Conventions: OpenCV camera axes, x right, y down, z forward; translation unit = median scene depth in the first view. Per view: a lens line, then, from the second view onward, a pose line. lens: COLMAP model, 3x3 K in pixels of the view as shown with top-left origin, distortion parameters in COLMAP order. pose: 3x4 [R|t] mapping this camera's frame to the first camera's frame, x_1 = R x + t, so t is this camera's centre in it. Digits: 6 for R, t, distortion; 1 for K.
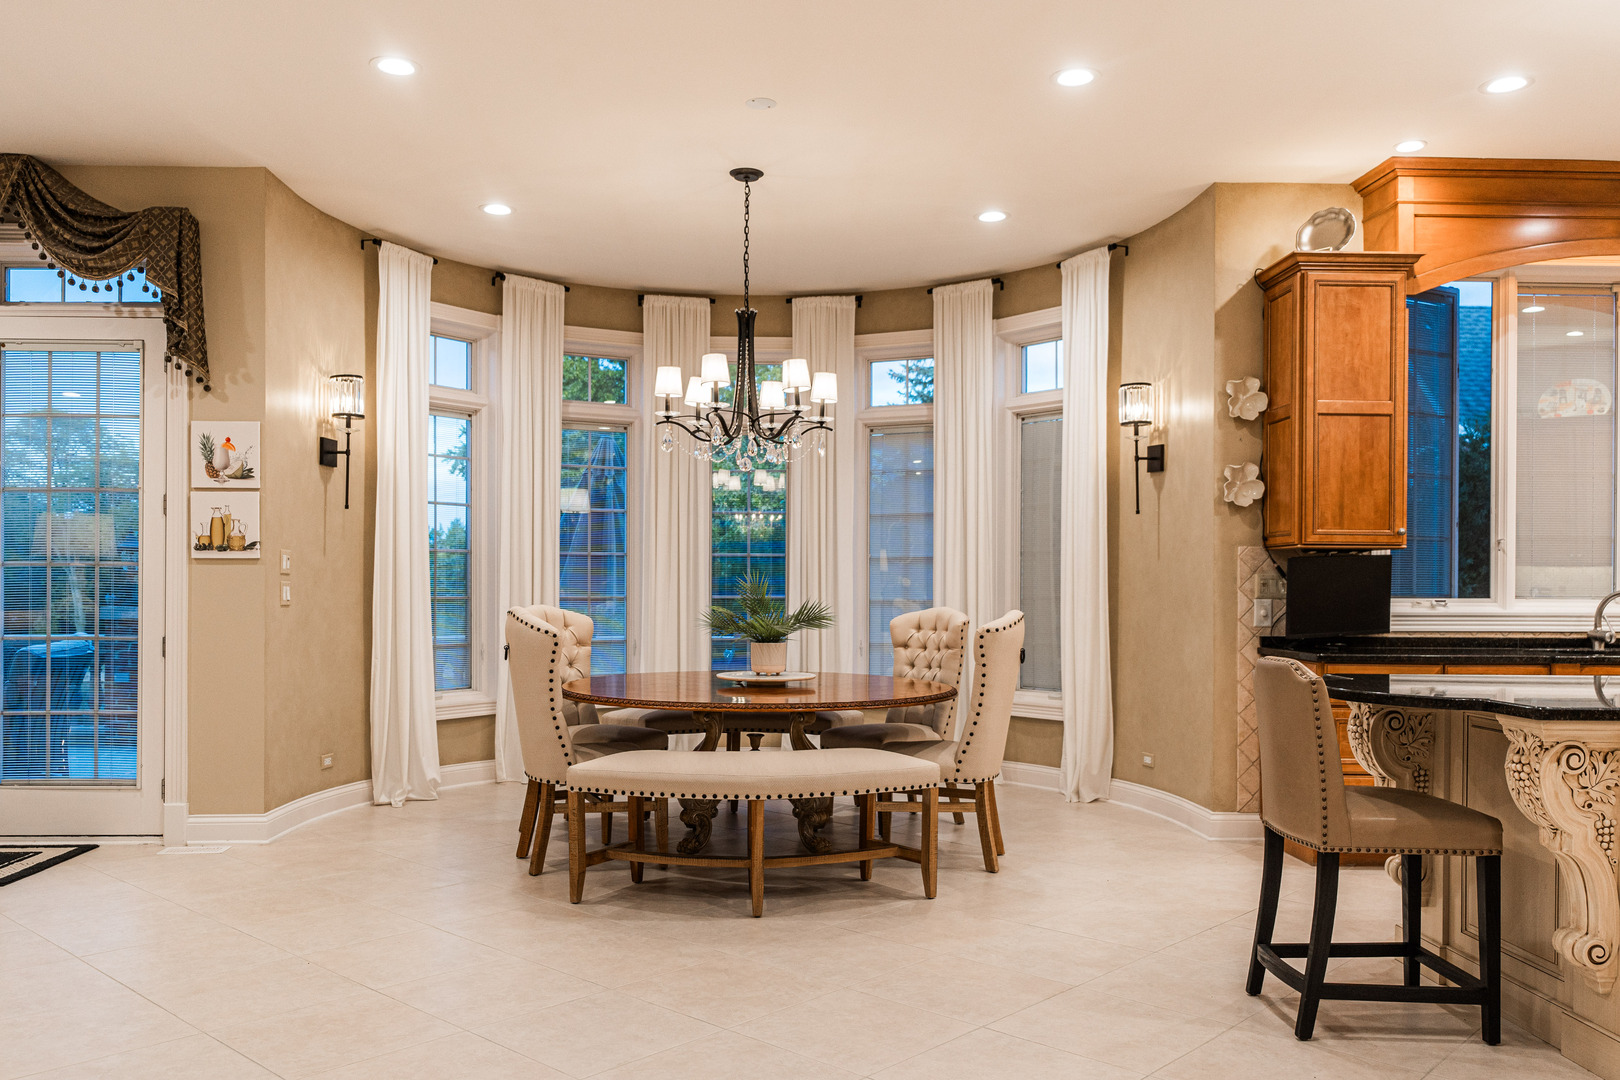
lens RADIAL K [[1318.7, 0, 809.1], [0, 1318.7, 581.4], [0, 0, 1]] dist [0.003668, 0.002462]
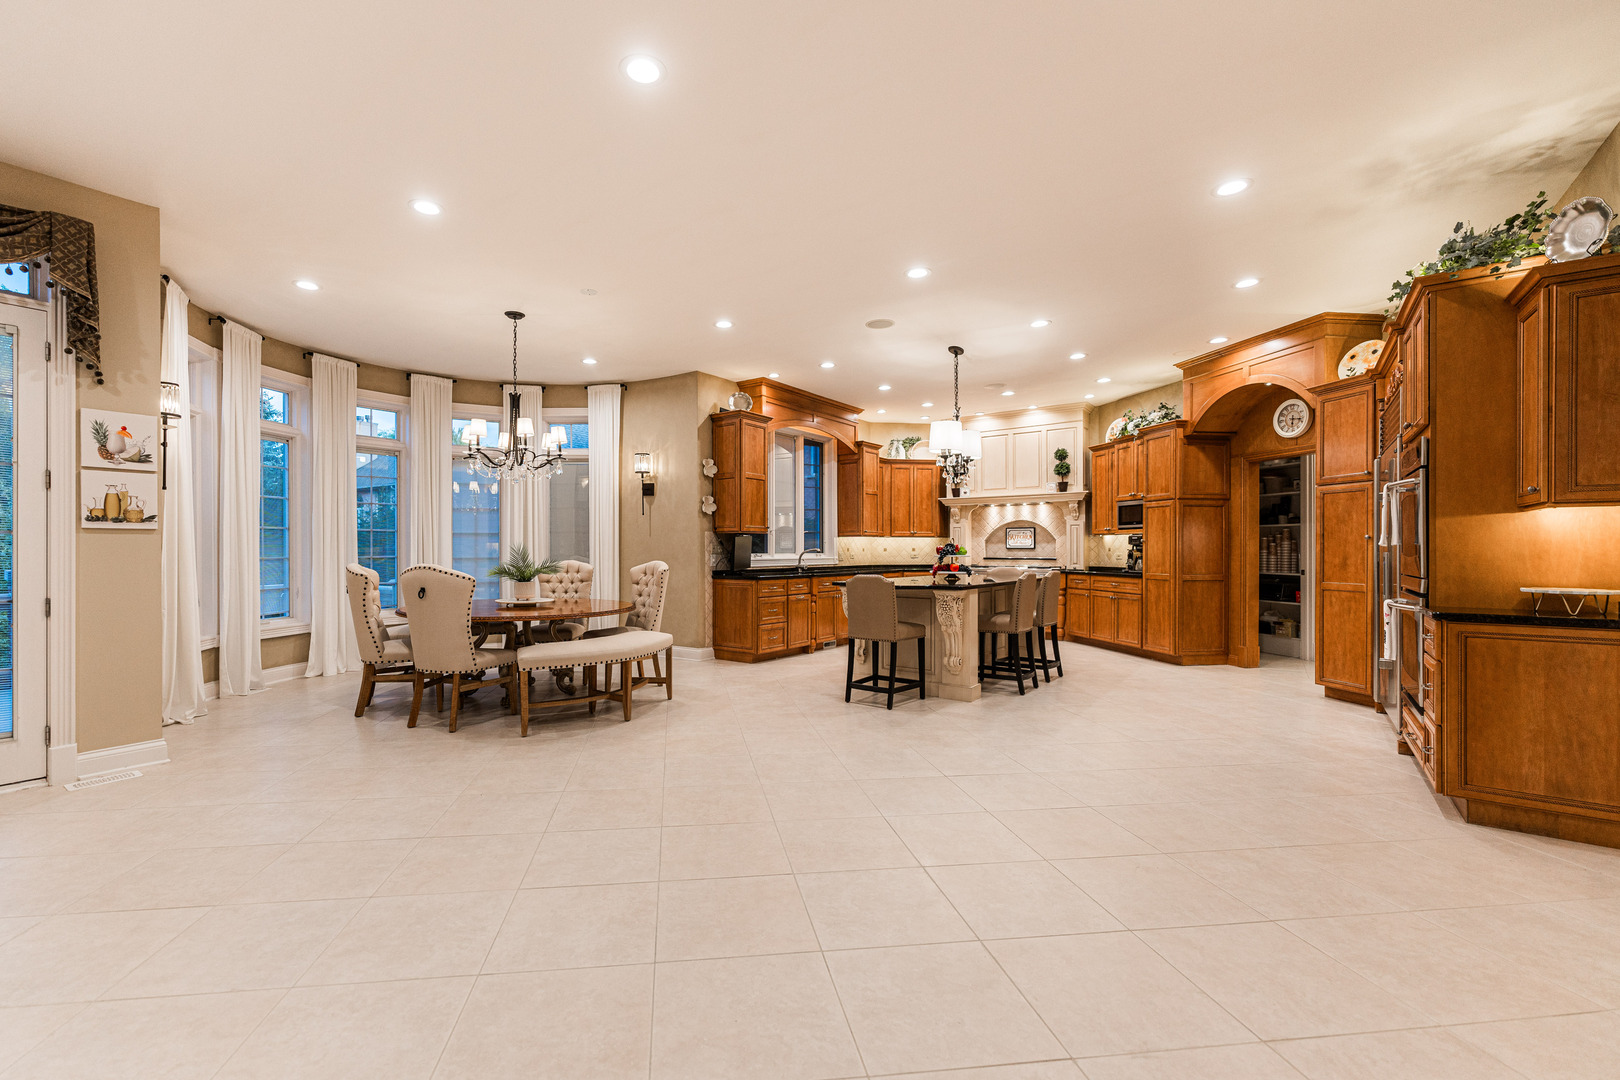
lens RADIAL K [[679.6, 0, 792.5], [0, 679.6, 545.6], [0, 0, 1]] dist [0.003620, -0.000099]
pose [[0.629609, 0.000053, 0.776912, -0.535232], [0.000080, 1.000000, -0.000133, -0.002174], [-0.776912, 0.000145, 0.629609, 0.149127]]
